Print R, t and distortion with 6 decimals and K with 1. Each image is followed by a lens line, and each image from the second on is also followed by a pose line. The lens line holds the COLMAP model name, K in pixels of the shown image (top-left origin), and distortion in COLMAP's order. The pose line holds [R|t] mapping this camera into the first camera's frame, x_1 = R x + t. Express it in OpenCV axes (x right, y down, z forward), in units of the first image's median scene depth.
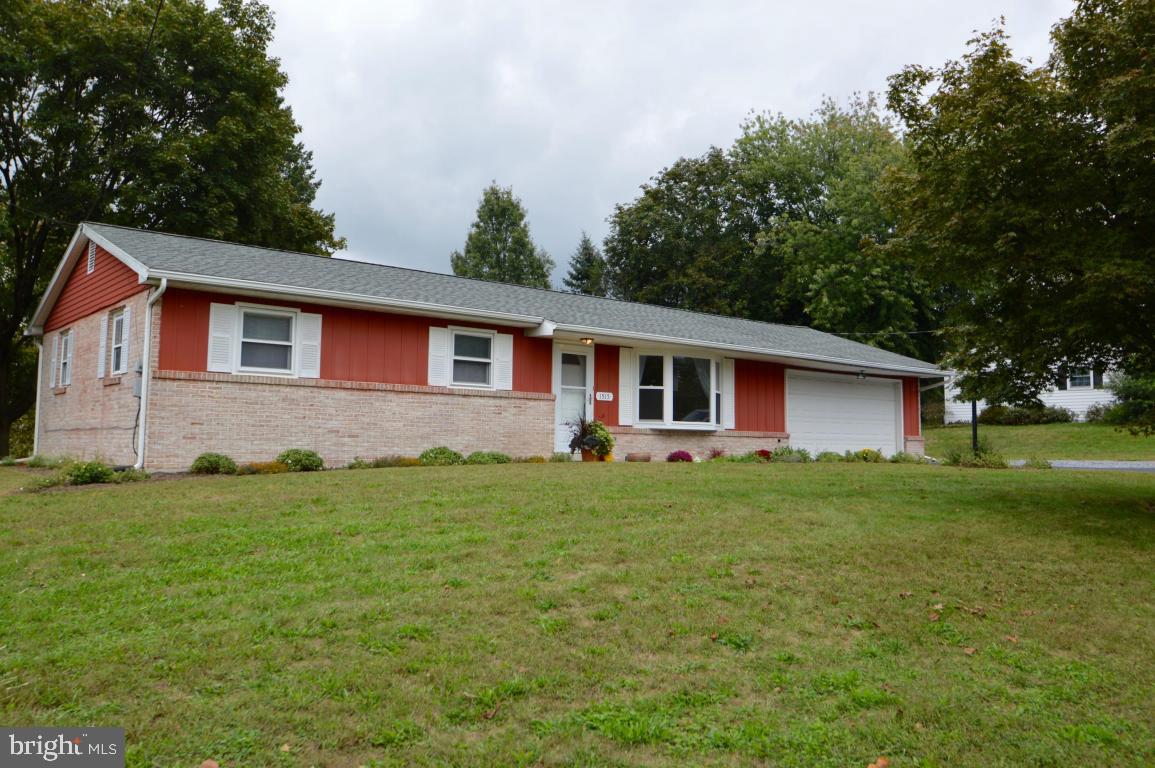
lens RADIAL K [[969.5, 0, 624.8], [0, 969.5, 361.8], [0, 0, 1]] dist [-0.037551, 0.004514]
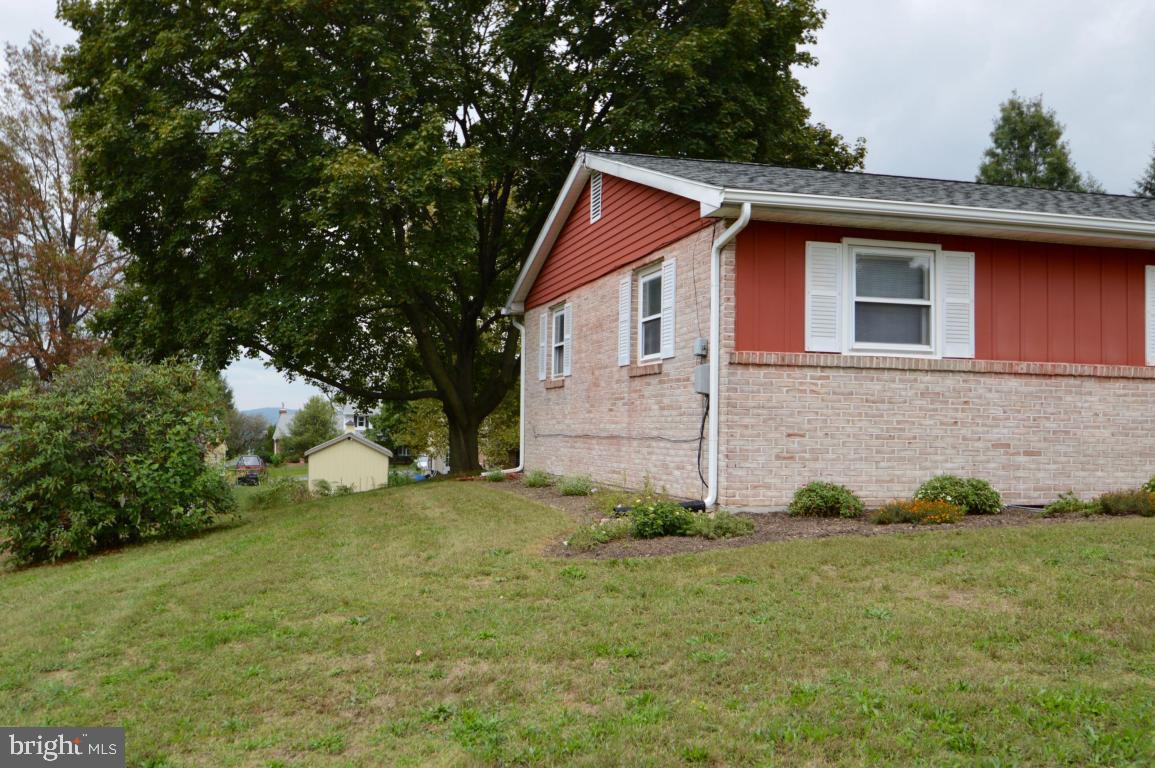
lens RADIAL K [[969.5, 0, 574.8], [0, 969.5, 385.0], [0, 0, 1]] dist [-0.037551, 0.004514]
pose [[0.914081, -0.014493, -0.405273, -0.299770], [0.032591, 0.998754, 0.037792, 0.002989], [0.404221, -0.047753, 0.913414, 0.344952]]
